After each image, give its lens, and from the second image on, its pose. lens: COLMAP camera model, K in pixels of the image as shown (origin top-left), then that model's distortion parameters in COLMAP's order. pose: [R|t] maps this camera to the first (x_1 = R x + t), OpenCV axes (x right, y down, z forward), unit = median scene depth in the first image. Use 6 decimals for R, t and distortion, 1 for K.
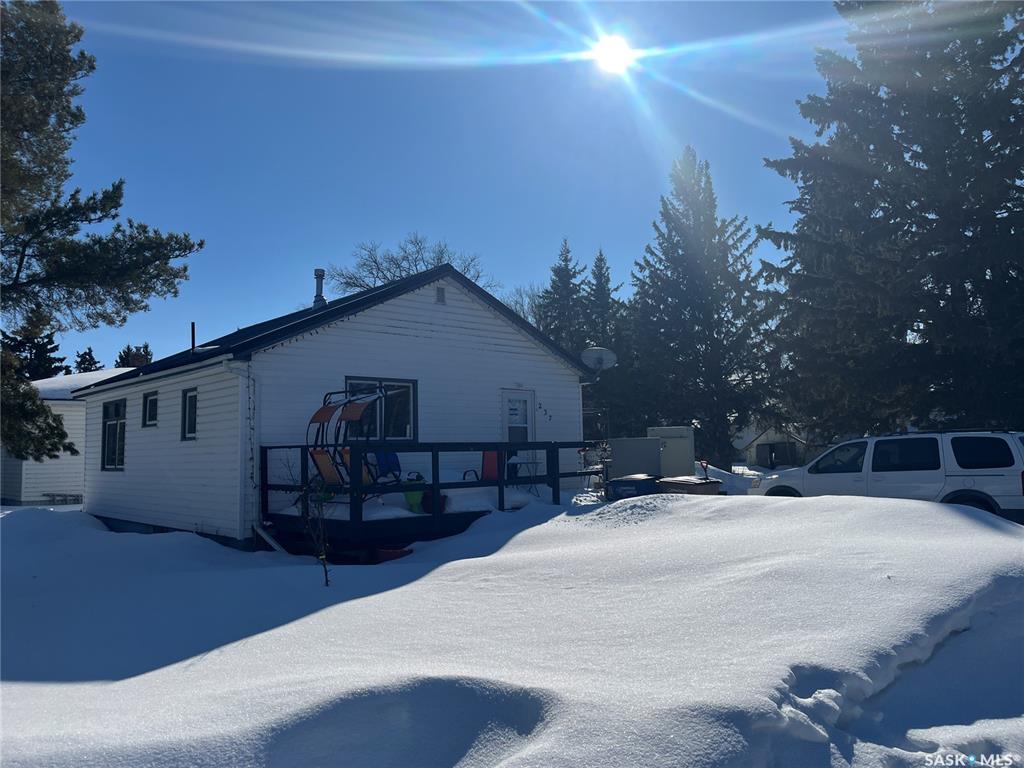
lens RADIAL K [[751.9, 0, 512.0], [0, 751.9, 384.0], [0, 0, 1]] dist [-0.051939, -0.001491]
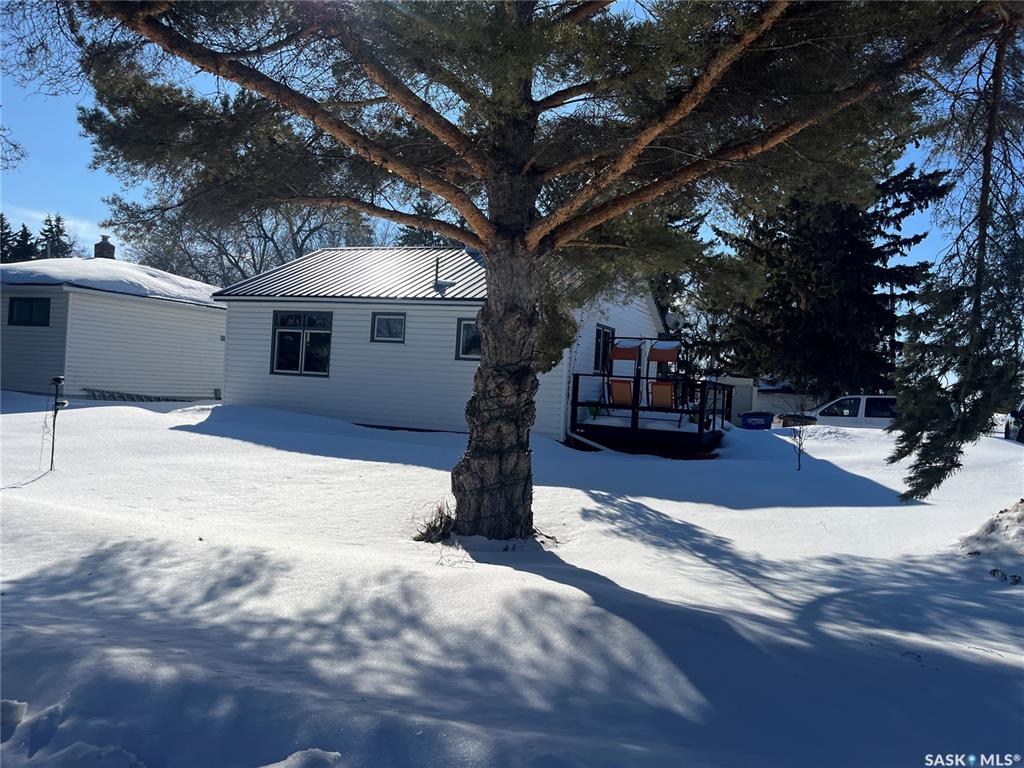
lens RADIAL K [[751.9, 0, 512.0], [0, 751.9, 384.0], [0, 0, 1]] dist [-0.051939, -0.001491]
pose [[0.902513, 0.073892, 0.424276, -0.693666], [-0.116717, 0.990267, 0.075814, 0.009237], [-0.414544, -0.117943, 0.902354, -0.115711]]
